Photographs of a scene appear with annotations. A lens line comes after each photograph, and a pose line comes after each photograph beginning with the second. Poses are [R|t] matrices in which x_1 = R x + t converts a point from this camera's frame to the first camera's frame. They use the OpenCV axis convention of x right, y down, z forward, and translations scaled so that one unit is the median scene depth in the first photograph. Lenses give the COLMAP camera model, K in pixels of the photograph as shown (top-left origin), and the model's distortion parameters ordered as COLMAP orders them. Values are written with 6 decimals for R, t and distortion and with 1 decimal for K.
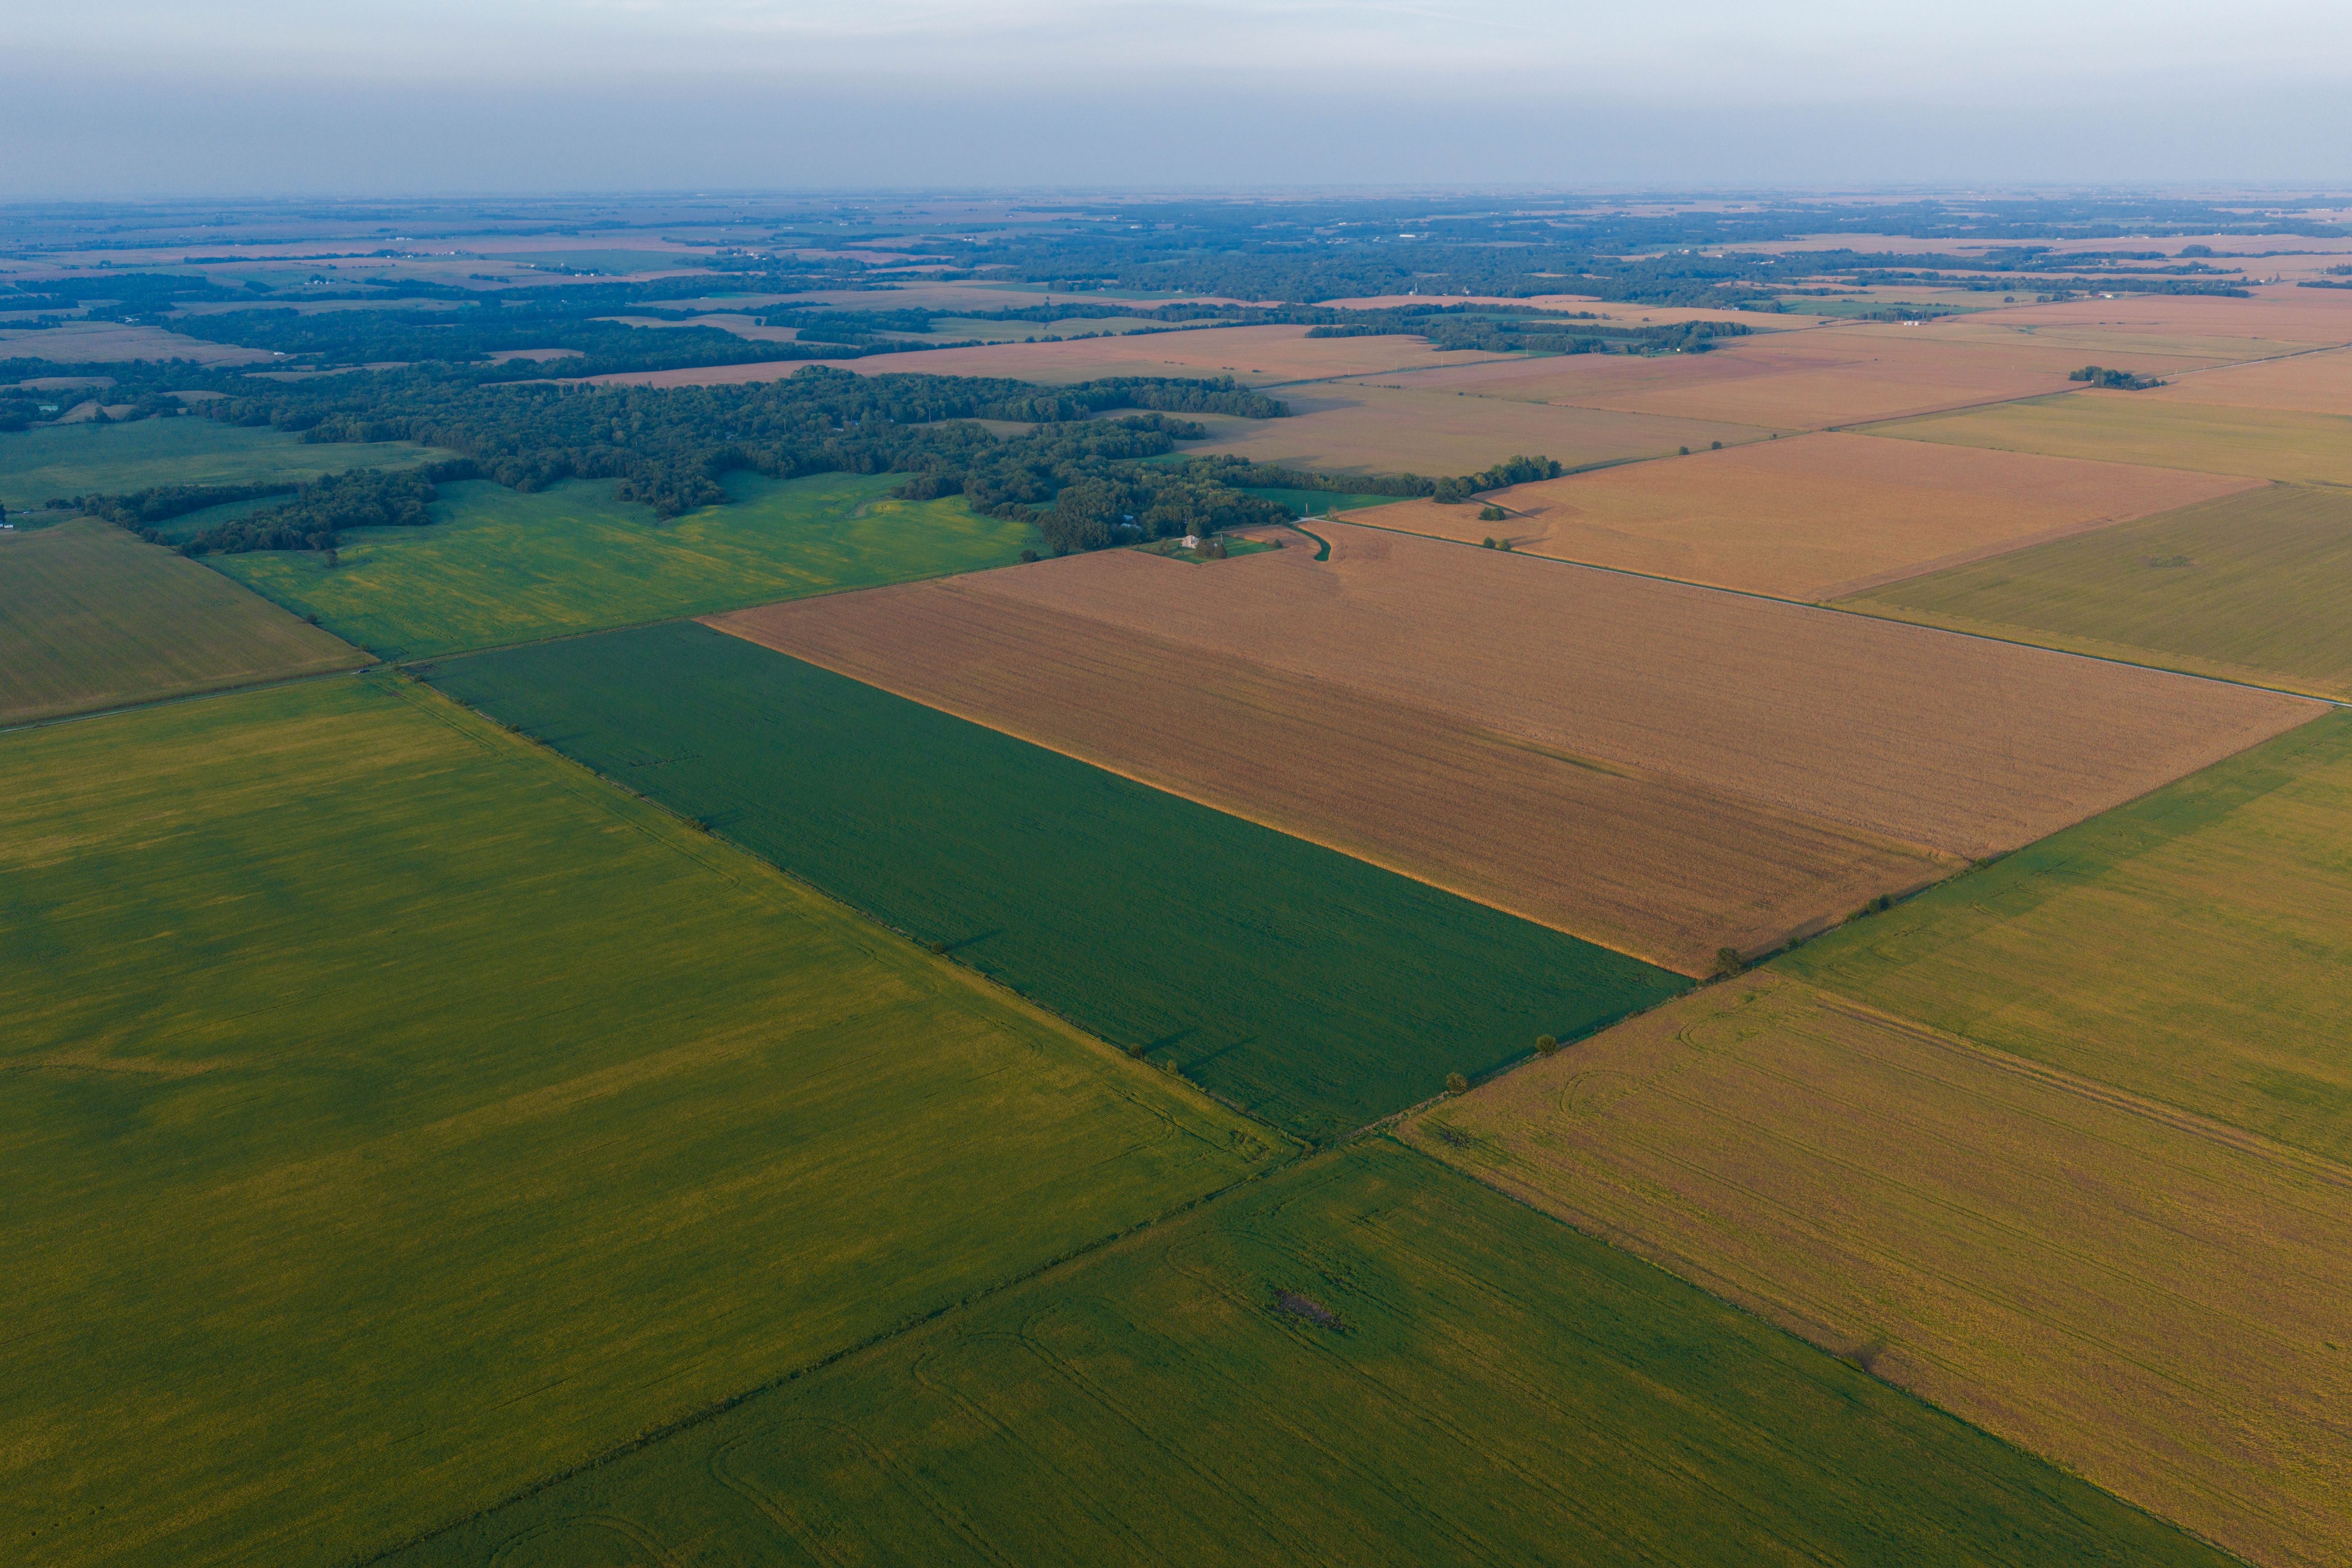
lens RADIAL K [[1942.1, 0, 1177.9], [0, 1942.1, 800.8], [0, 0, 1]] dist [0.020135, -0.033184]
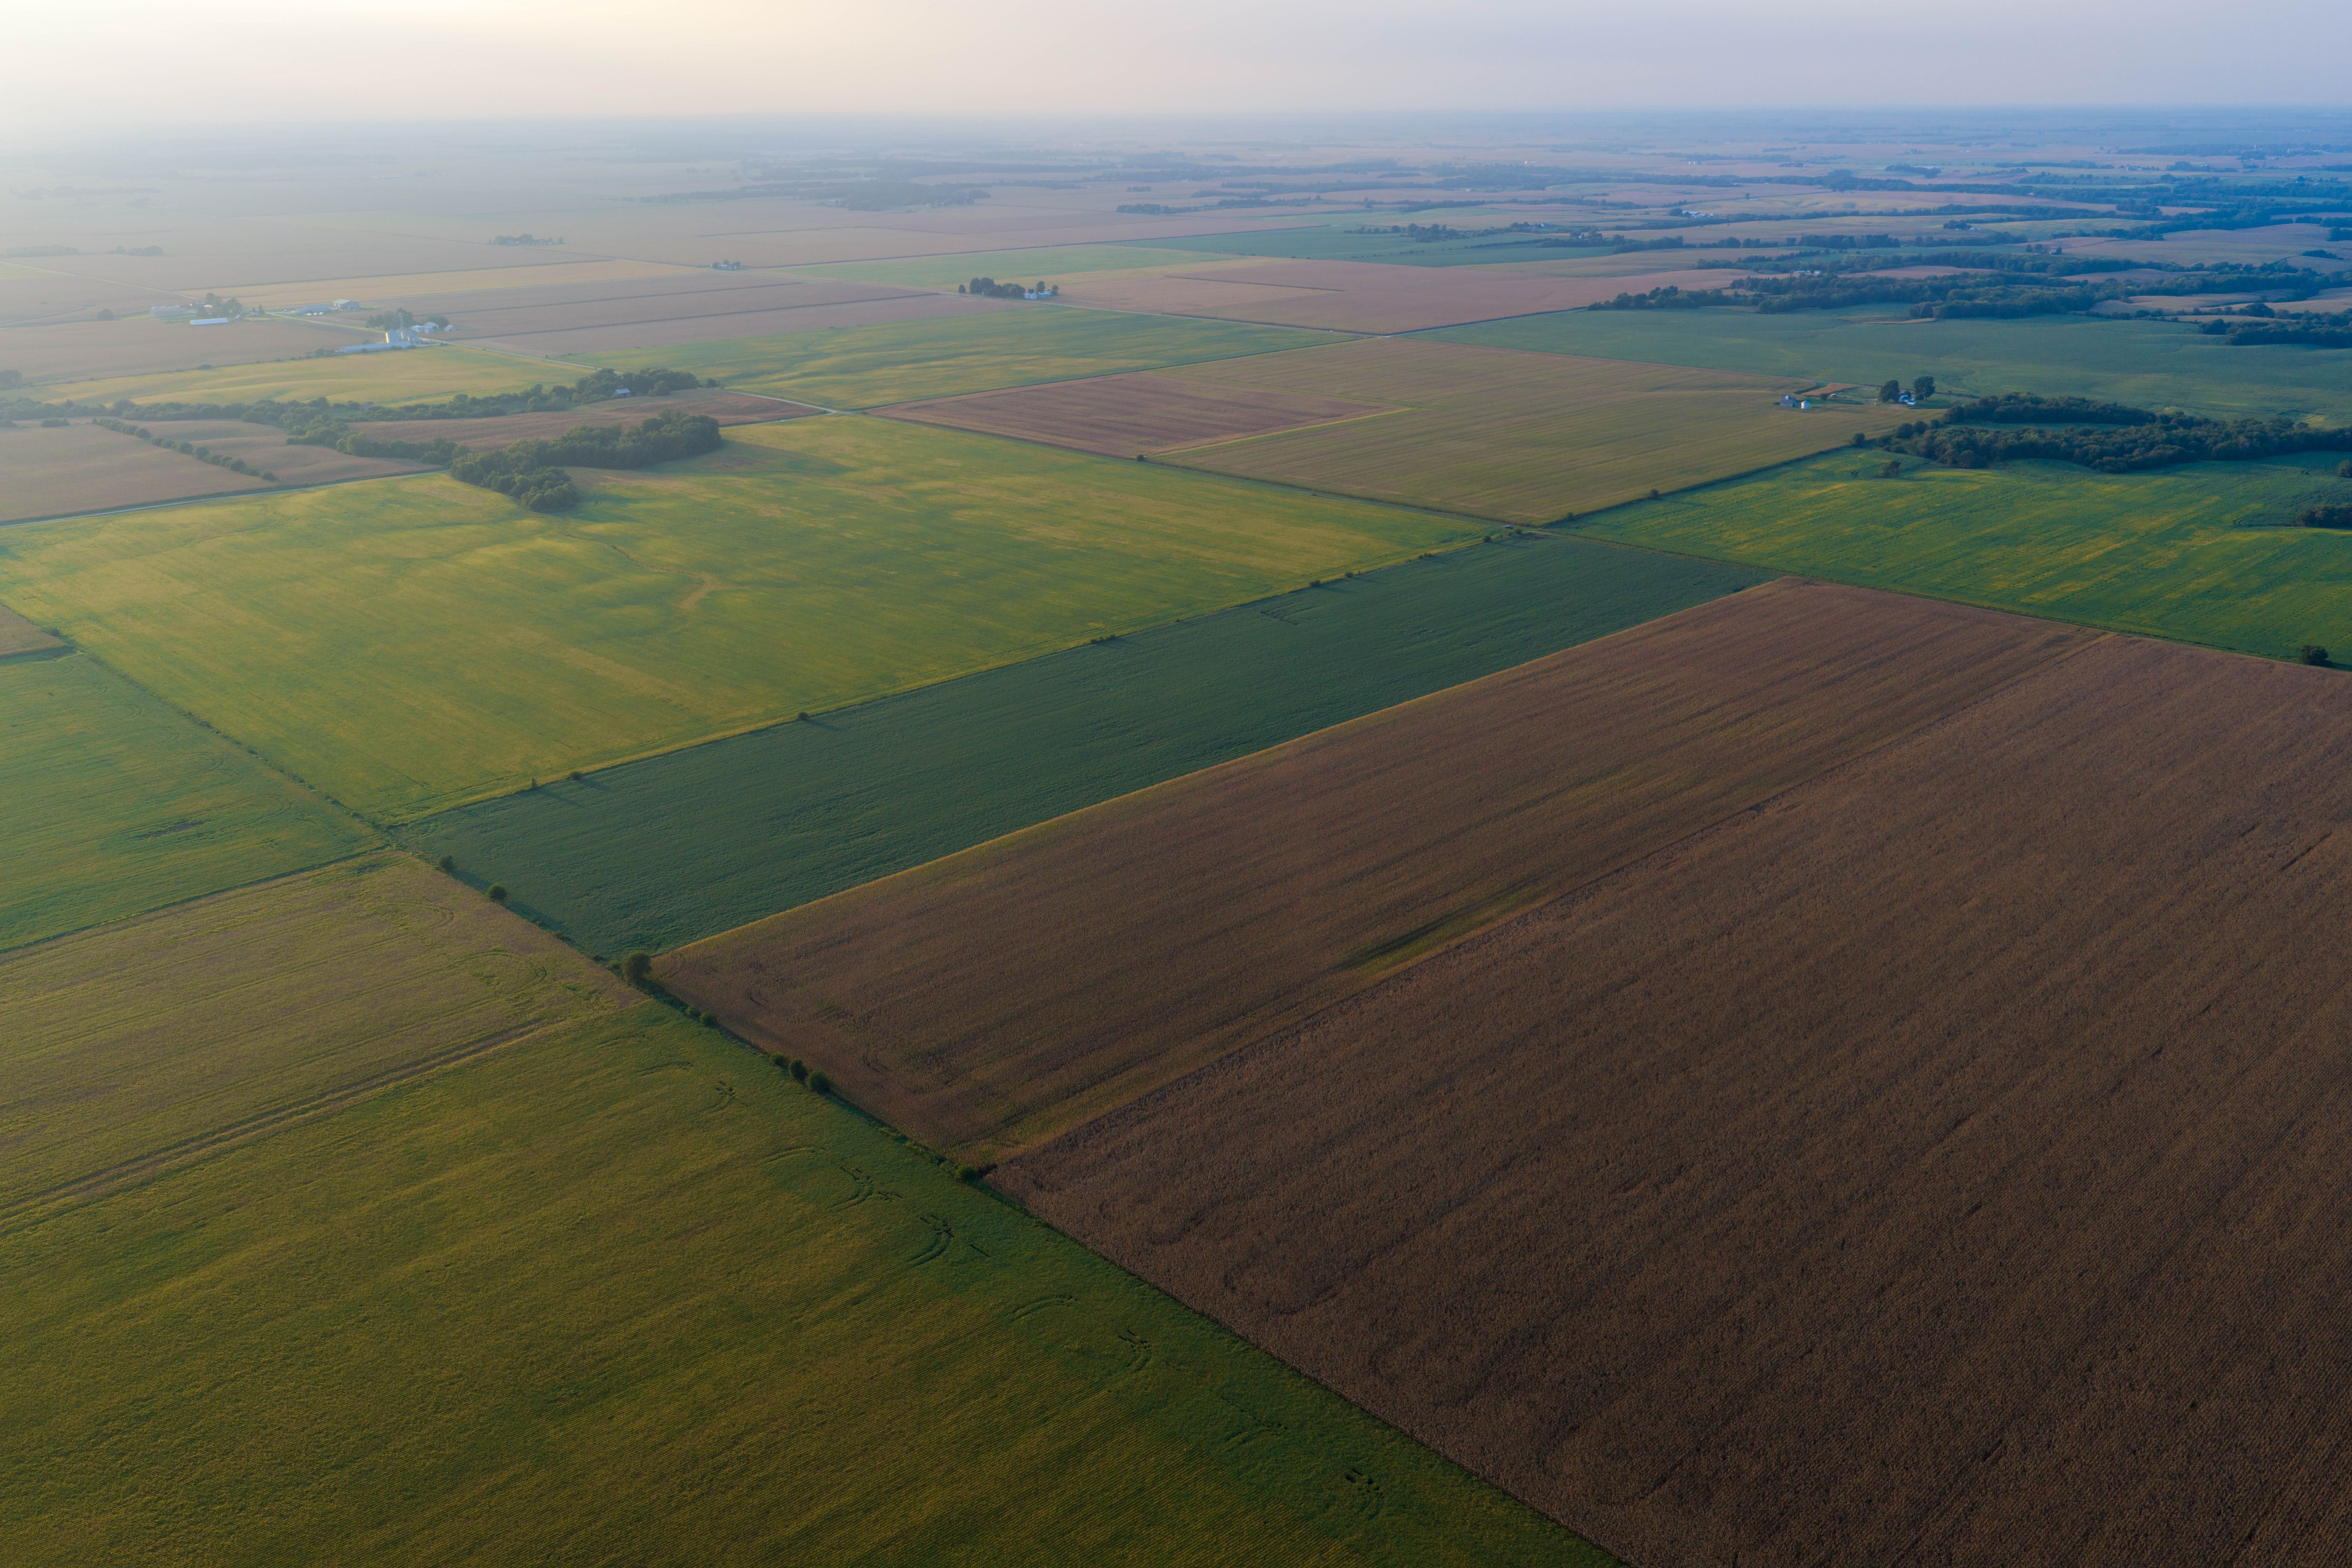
lens RADIAL K [[1942.1, 0, 1177.9], [0, 1942.1, 800.8], [0, 0, 1]] dist [0.020135, -0.033184]
pose [[0.081574, 0.348169, -0.933876, 0.837425], [-0.304539, 0.900893, 0.309270, -0.259741], [0.949000, 0.259173, 0.179521, 0.776786]]
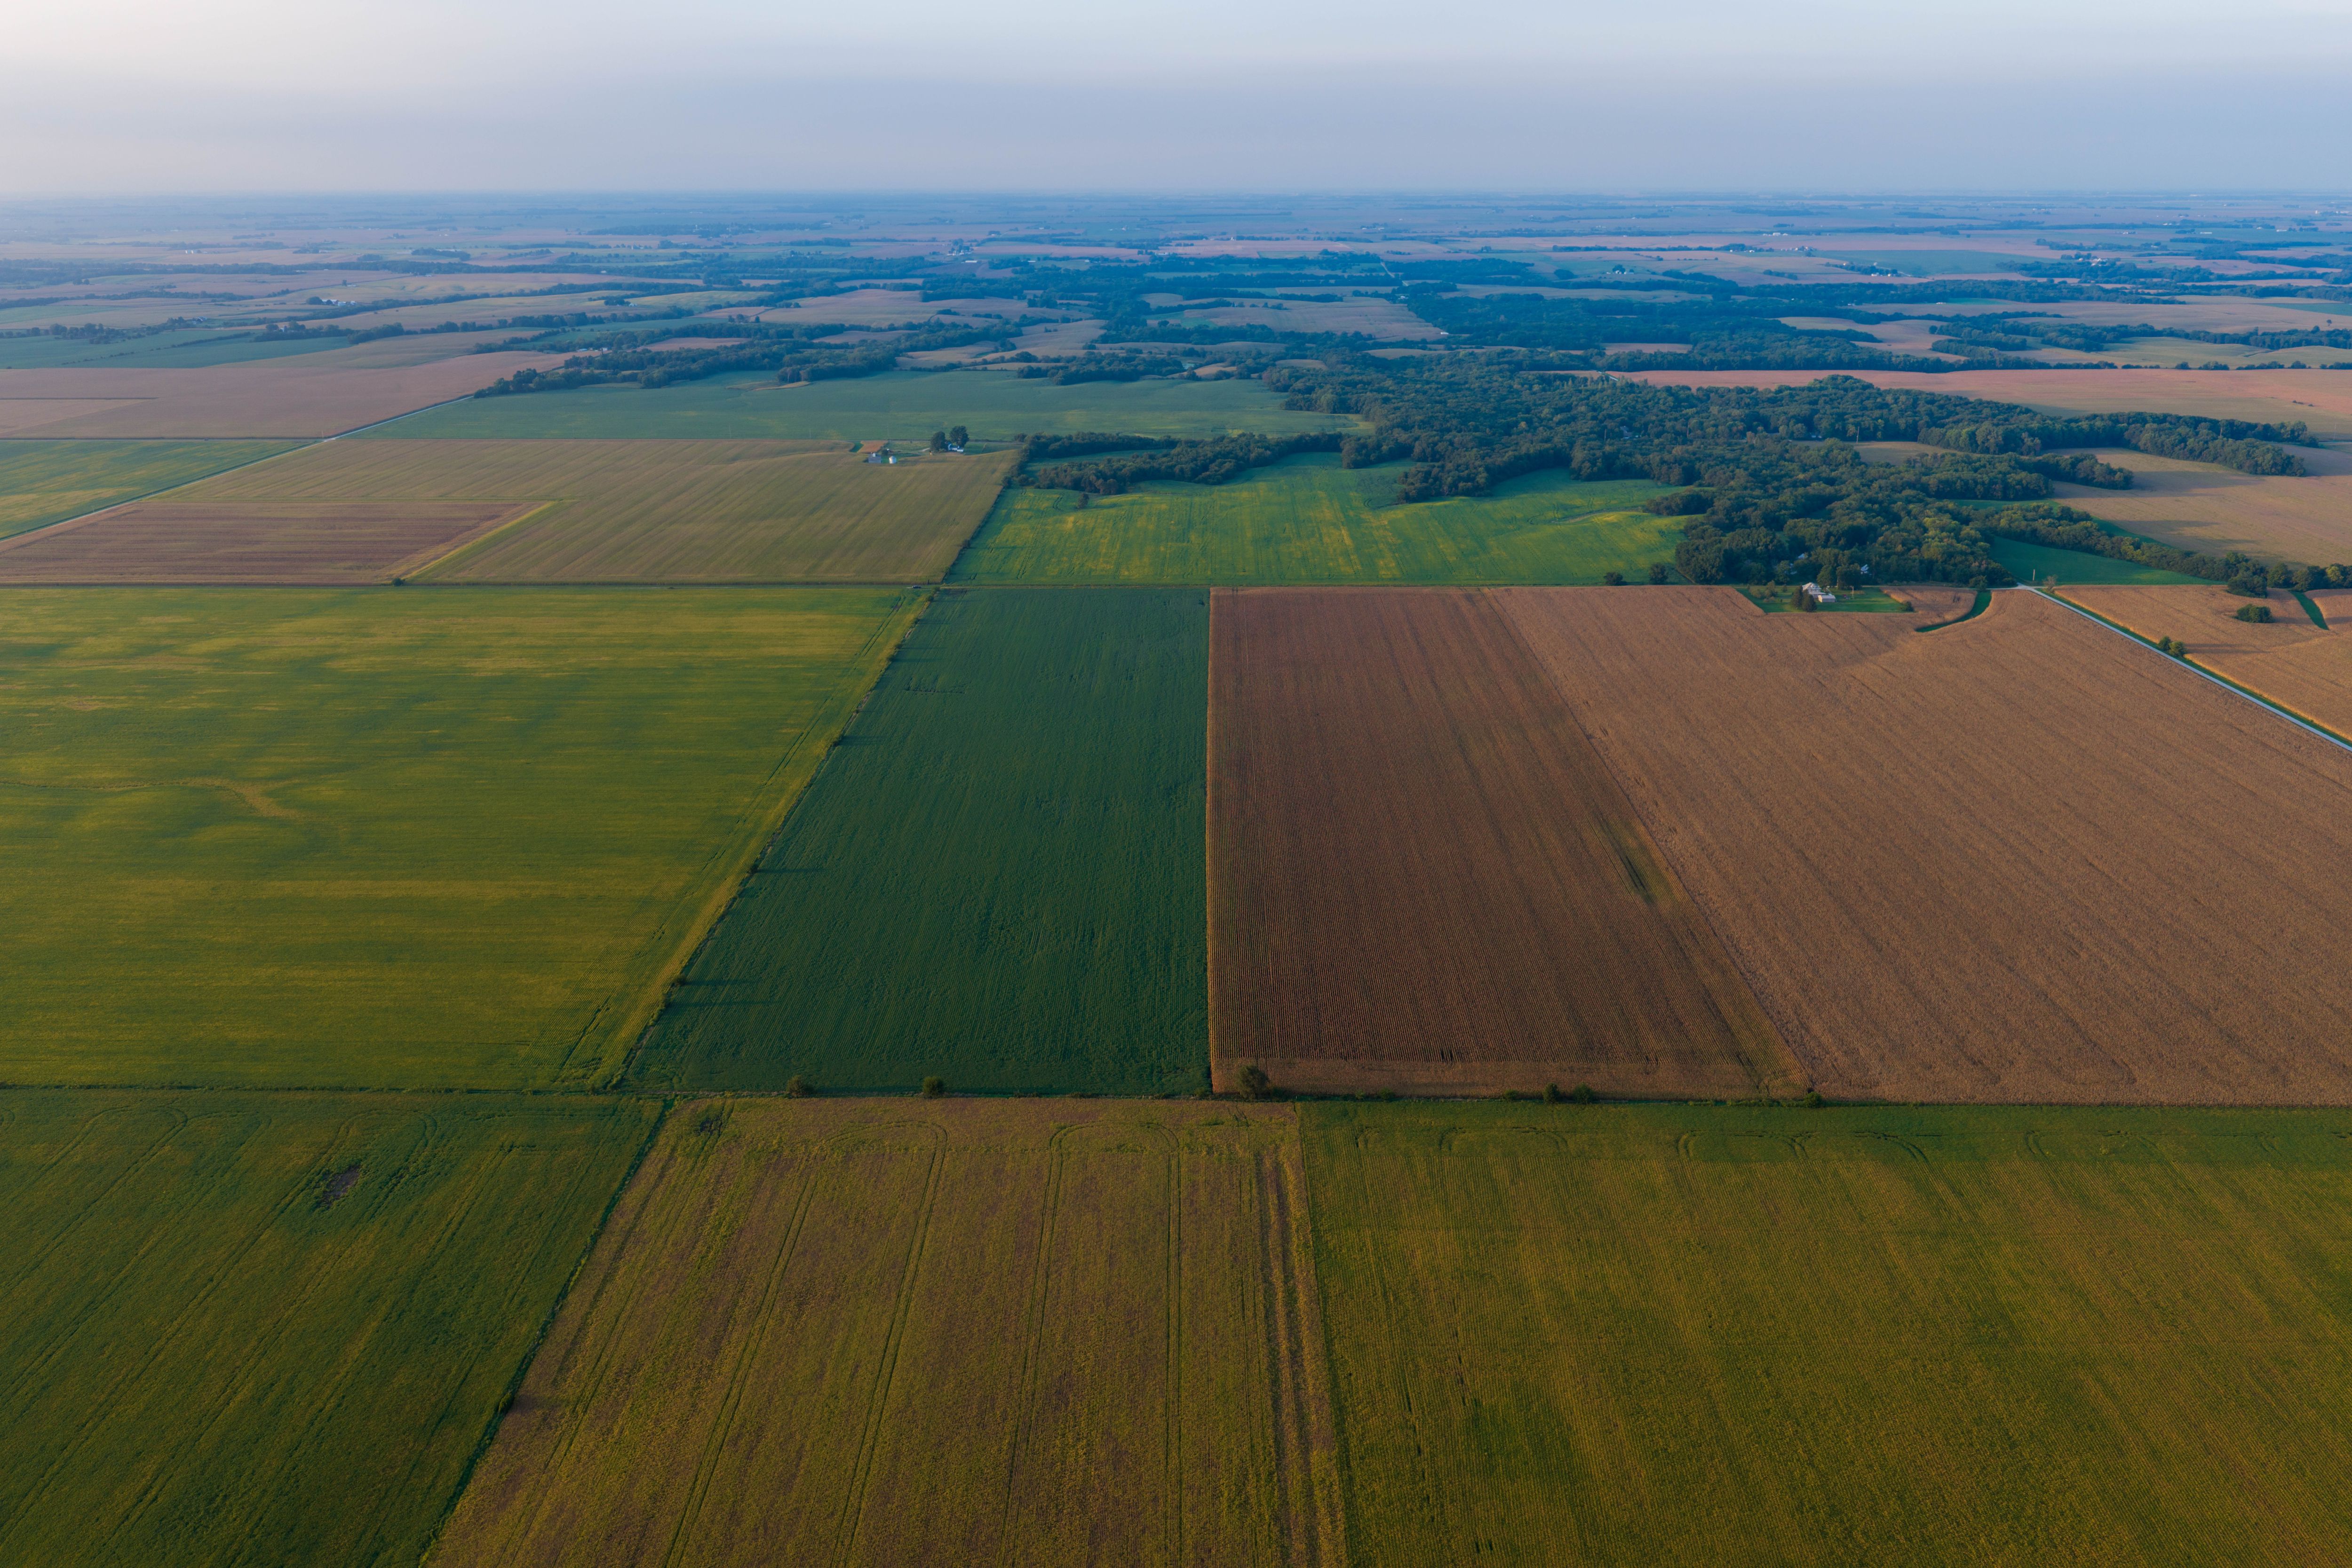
lens RADIAL K [[1942.1, 0, 1177.9], [0, 1942.1, 800.8], [0, 0, 1]] dist [0.020135, -0.033184]
pose [[0.754316, 0.207733, -0.622780, 0.568724], [-0.206876, 0.975502, 0.074817, -0.072891], [0.623065, 0.072403, 0.778812, 0.214610]]
